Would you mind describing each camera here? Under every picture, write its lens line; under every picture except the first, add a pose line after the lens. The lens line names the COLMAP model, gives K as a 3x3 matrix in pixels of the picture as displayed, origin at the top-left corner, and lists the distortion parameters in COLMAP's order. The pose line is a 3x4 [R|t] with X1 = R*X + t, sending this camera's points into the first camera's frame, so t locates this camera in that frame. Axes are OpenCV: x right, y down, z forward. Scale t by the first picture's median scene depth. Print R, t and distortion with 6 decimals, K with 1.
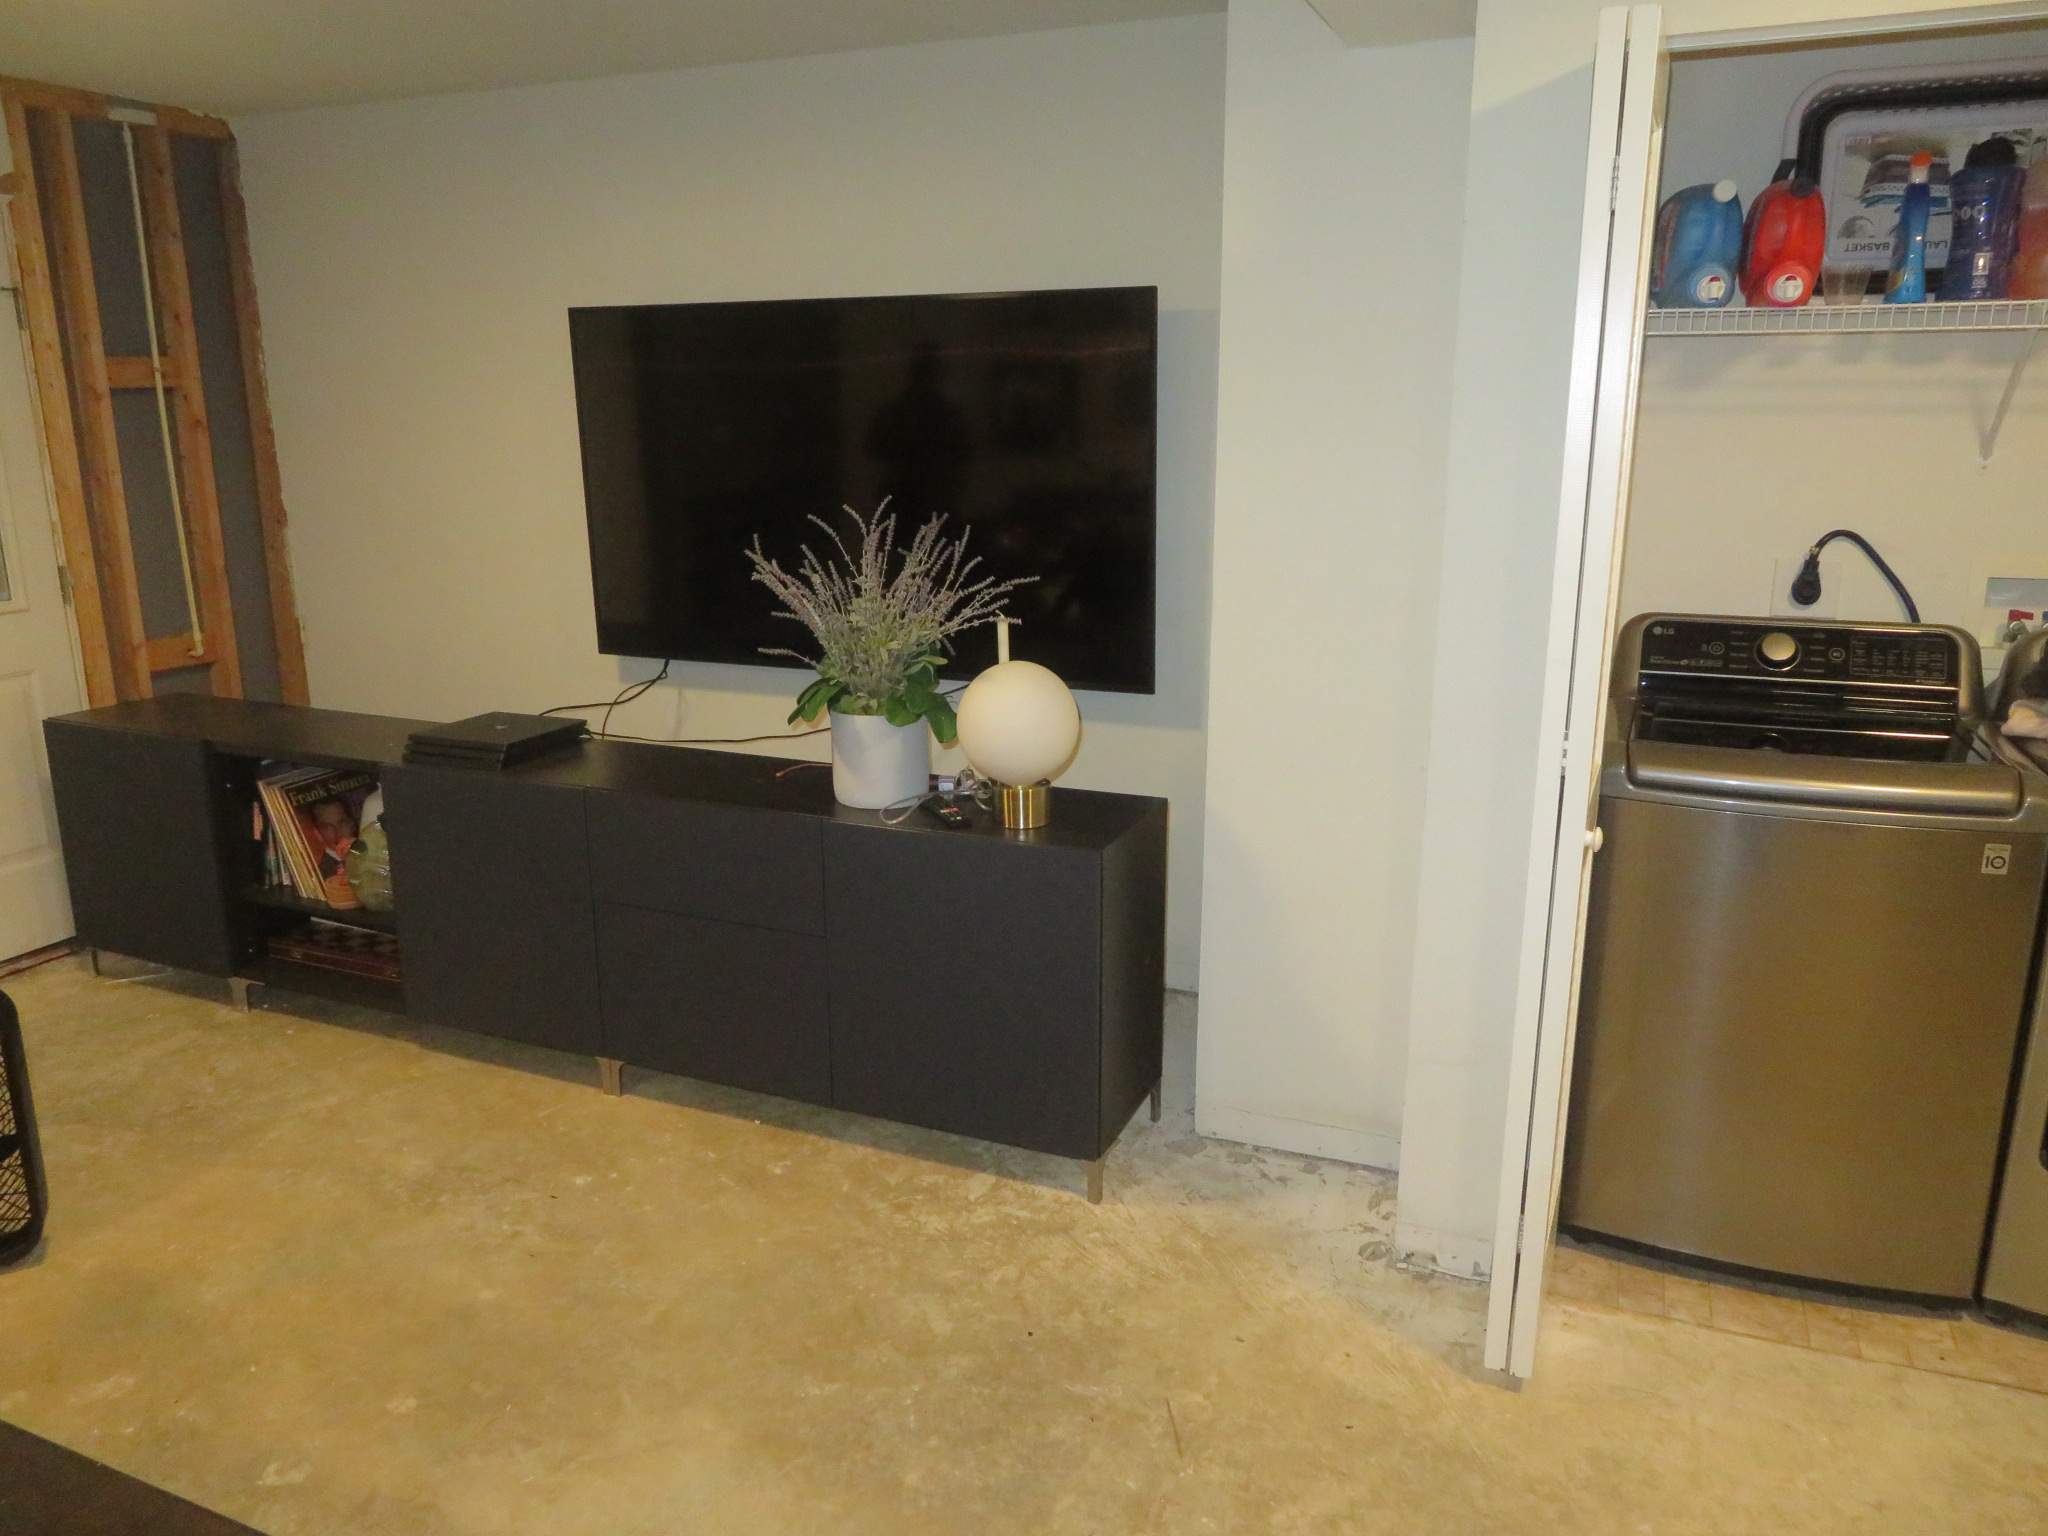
lens RADIAL K [[1470.5, 0, 1028.0], [0, 1470.5, 756.9], [0, 0, 1]] dist [-0.008451, 0.002404]
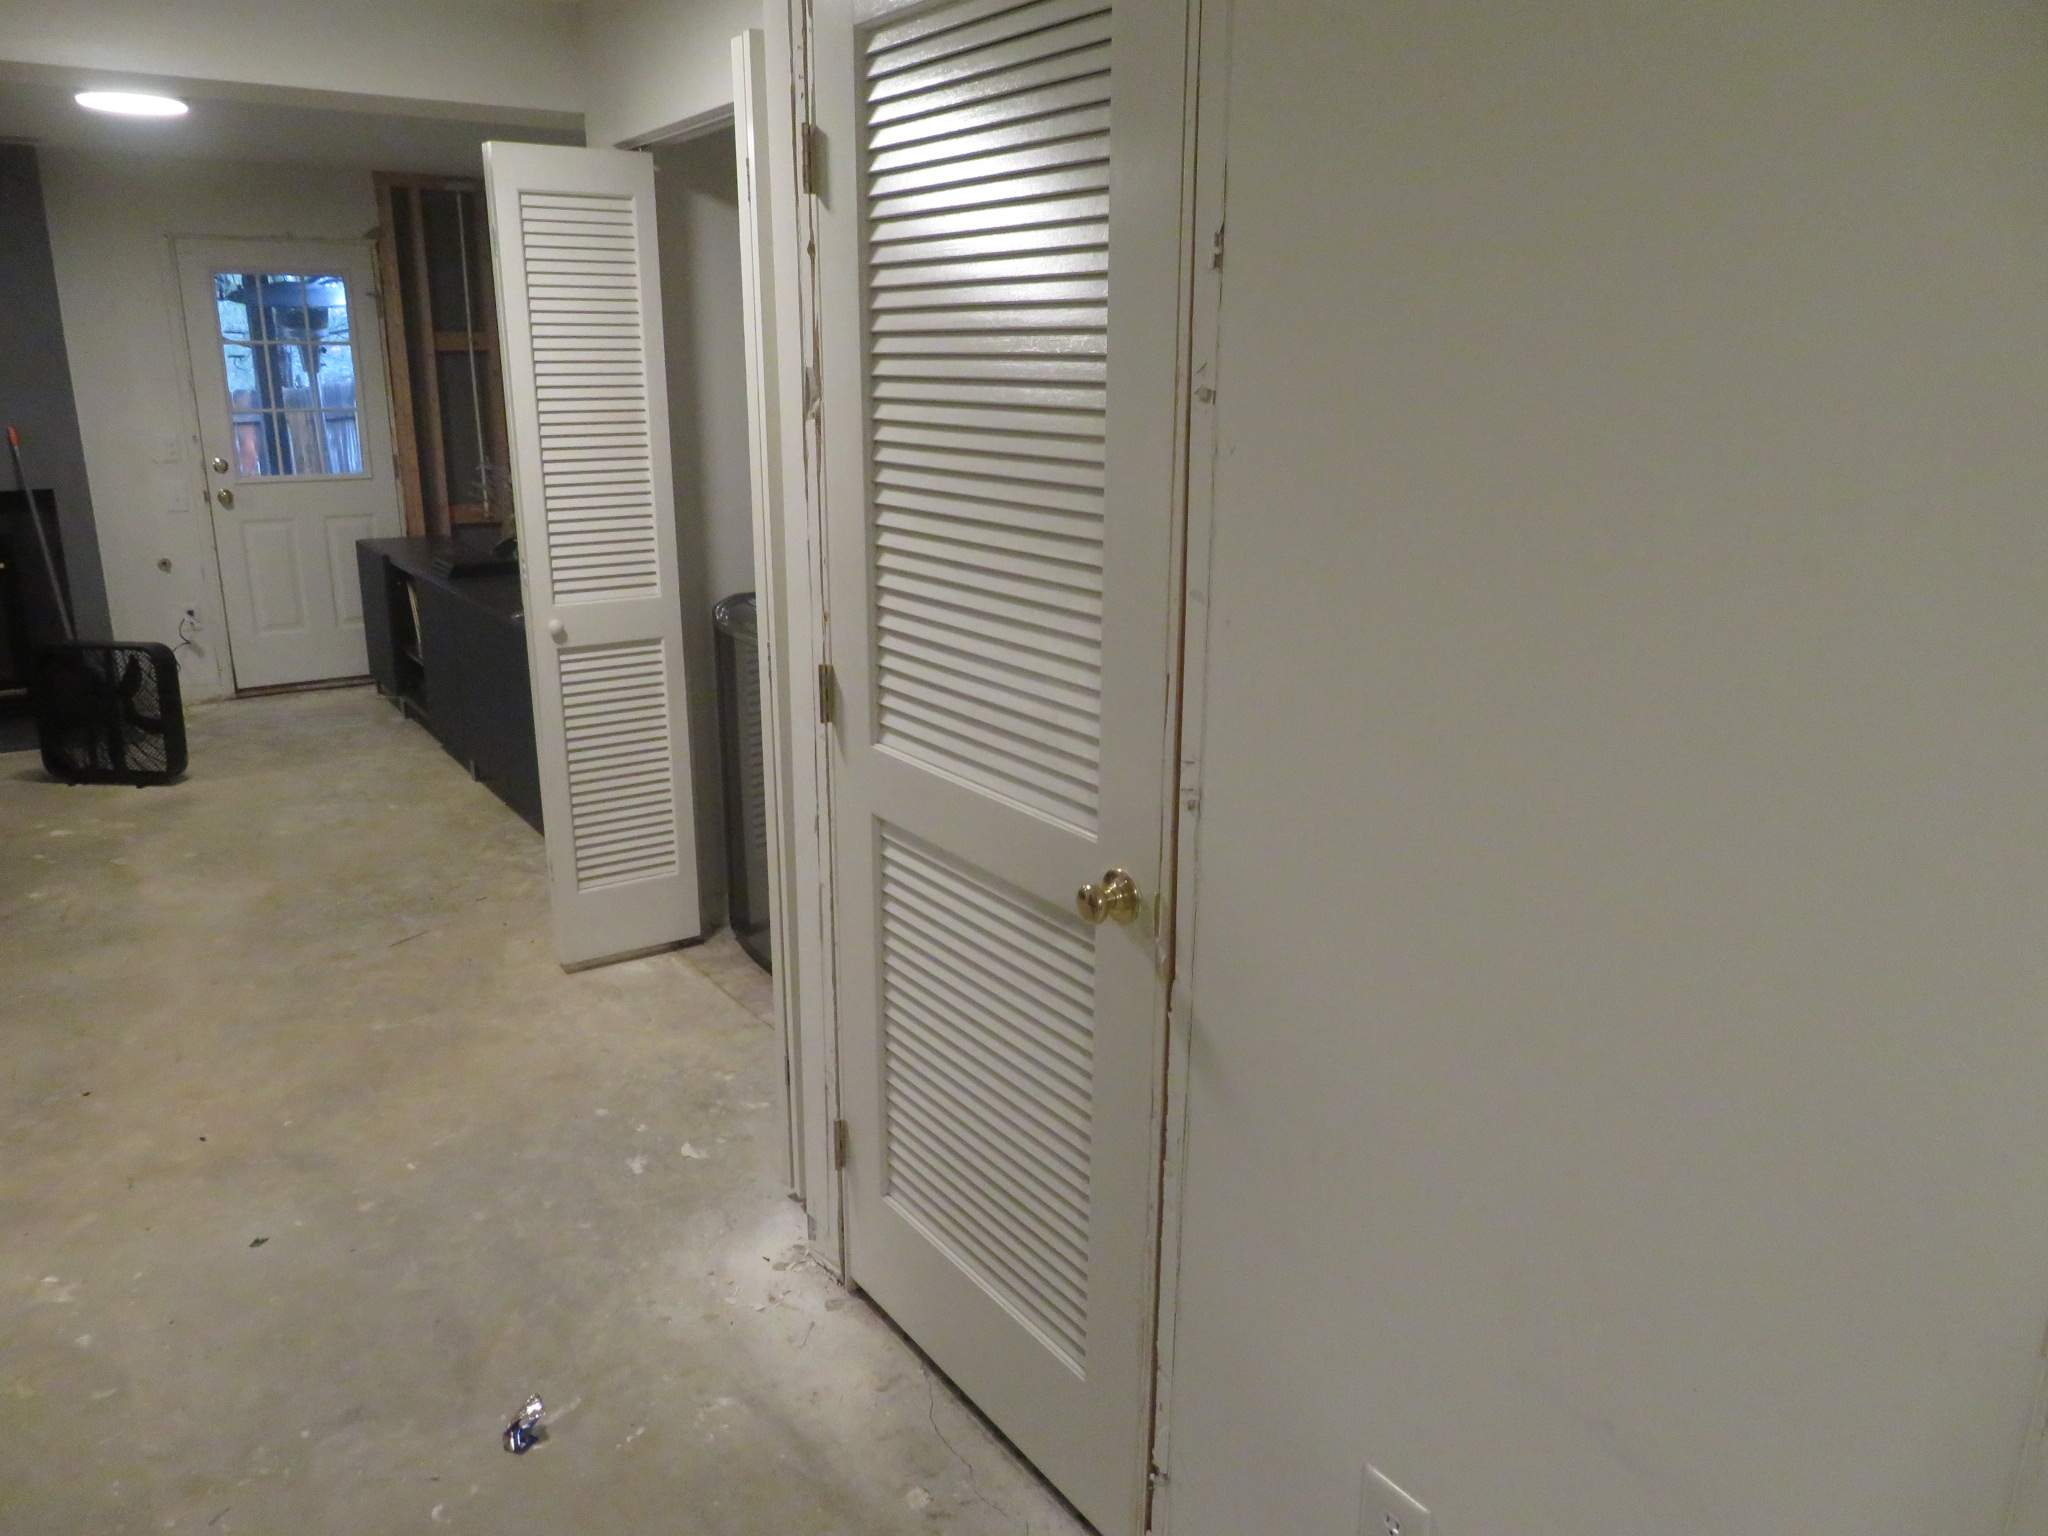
lens RADIAL K [[1470.5, 0, 1020.6], [0, 1470.5, 760.8], [0, 0, 1]] dist [-0.008451, 0.002404]
pose [[0.842344, 0.150251, -0.517572, 1.164902], [-0.137996, 0.988467, 0.062364, 0.020115], [0.520974, 0.018890, 0.853364, -0.101504]]
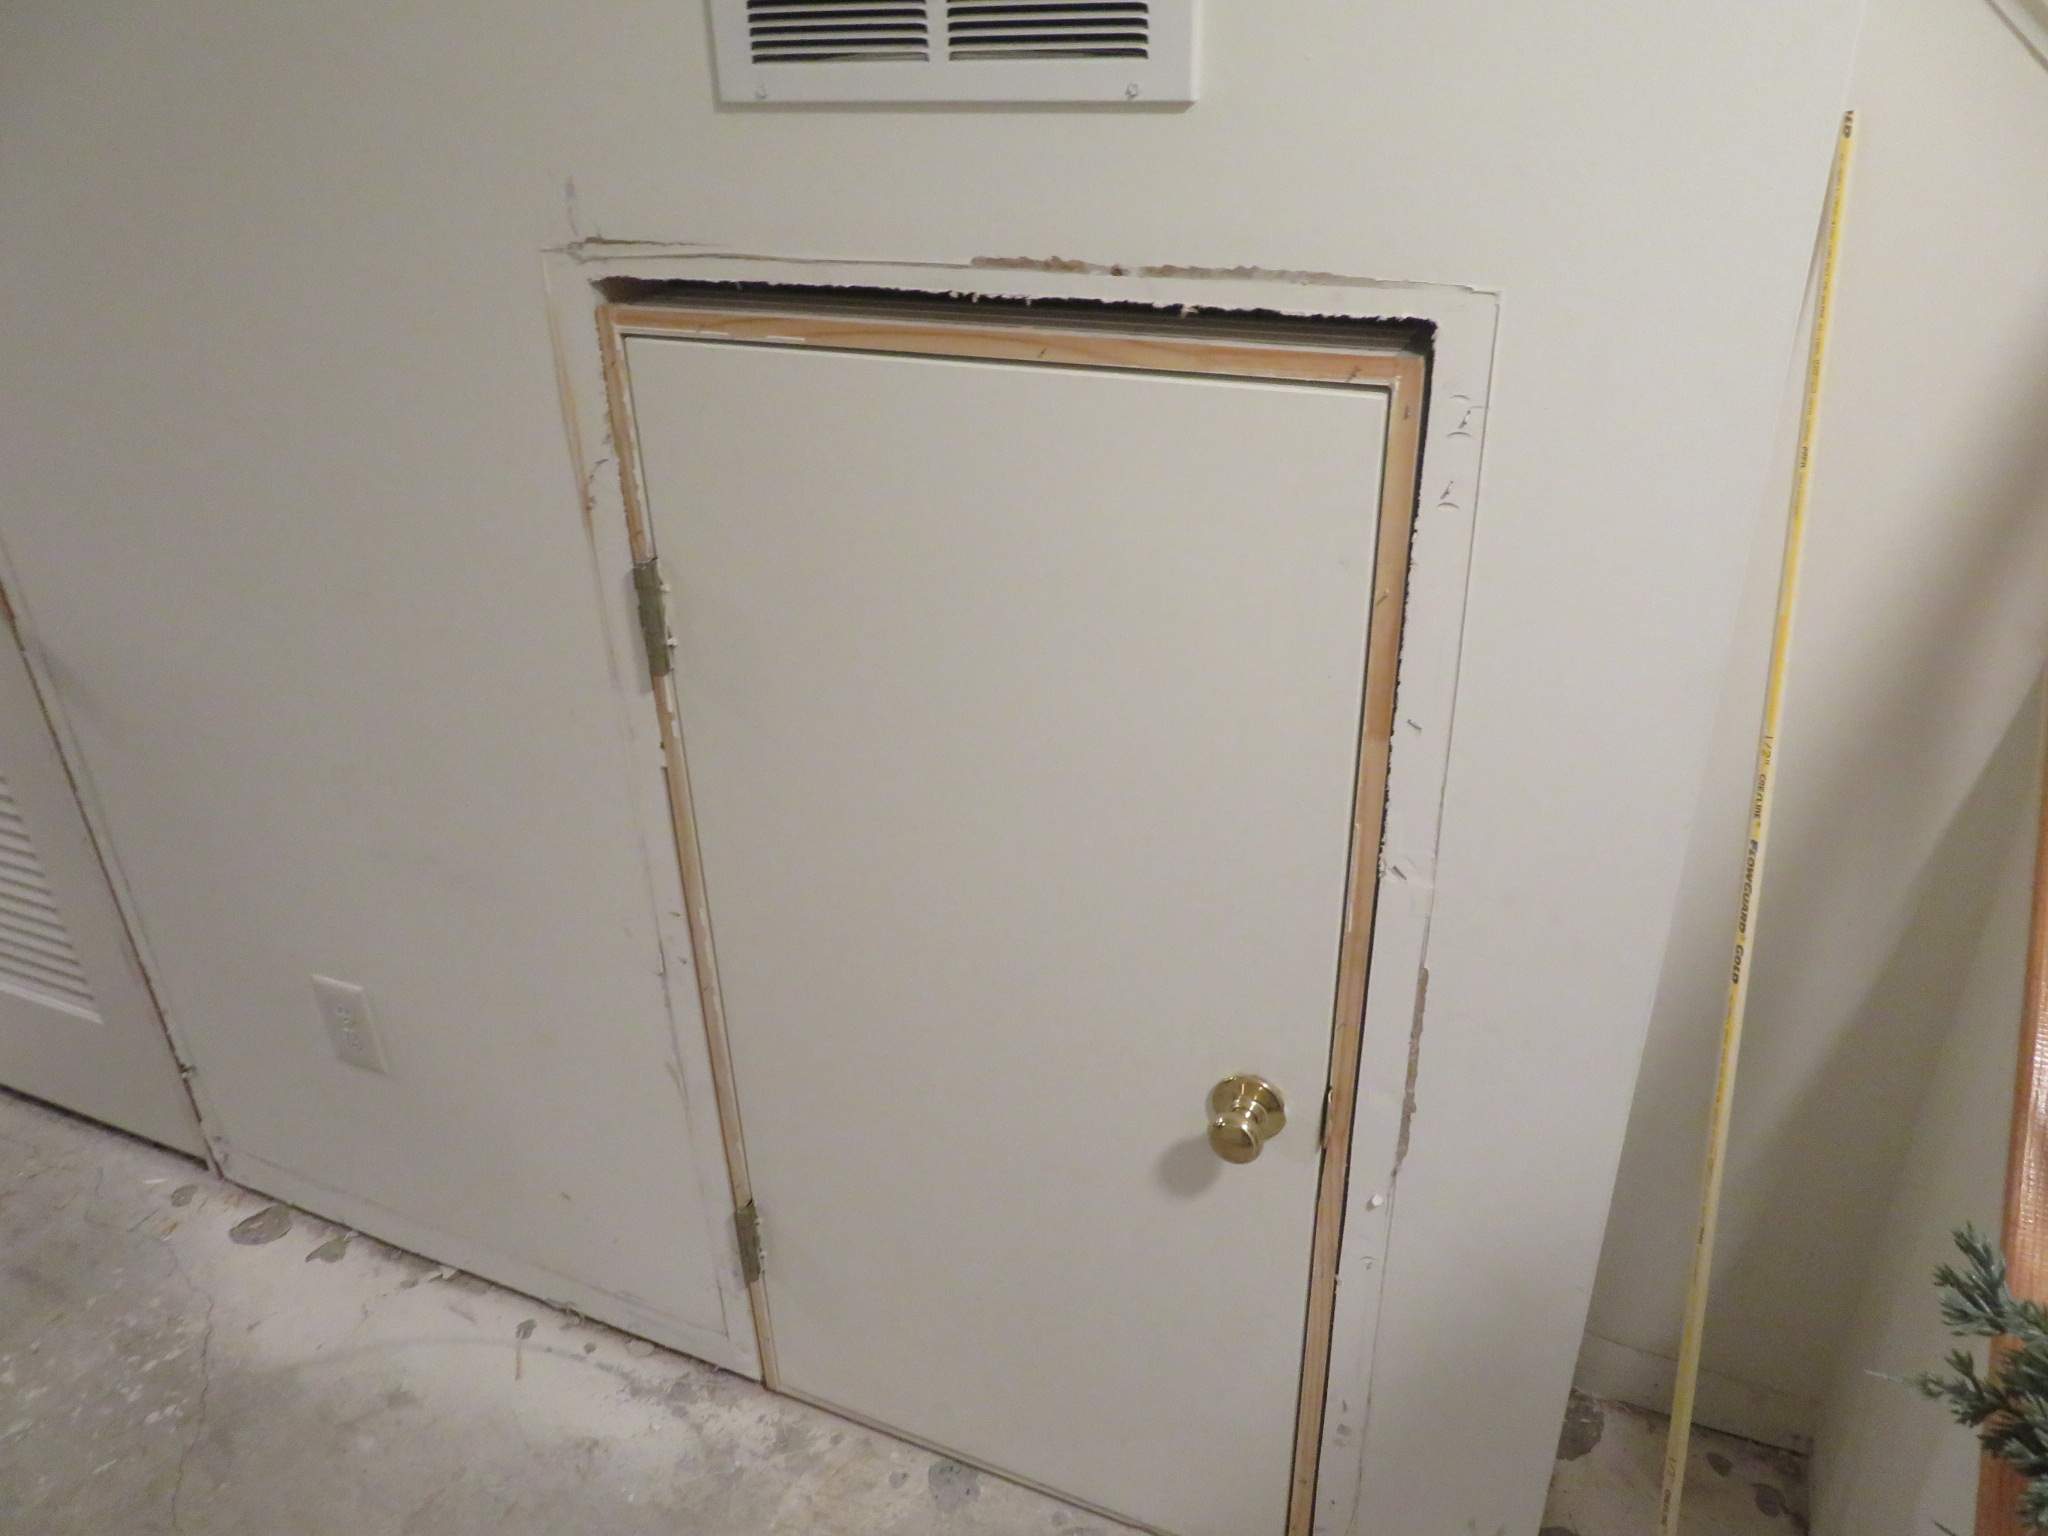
lens RADIAL K [[1470.5, 0, 1031.5], [0, 1470.5, 766.1], [0, 0, 1]] dist [-0.008451, 0.002404]
pose [[0.999595, -0.011972, -0.025798, 1.334882], [0.017886, 0.969876, 0.242941, 0.050472], [0.022112, -0.243304, 0.969698, -0.149610]]
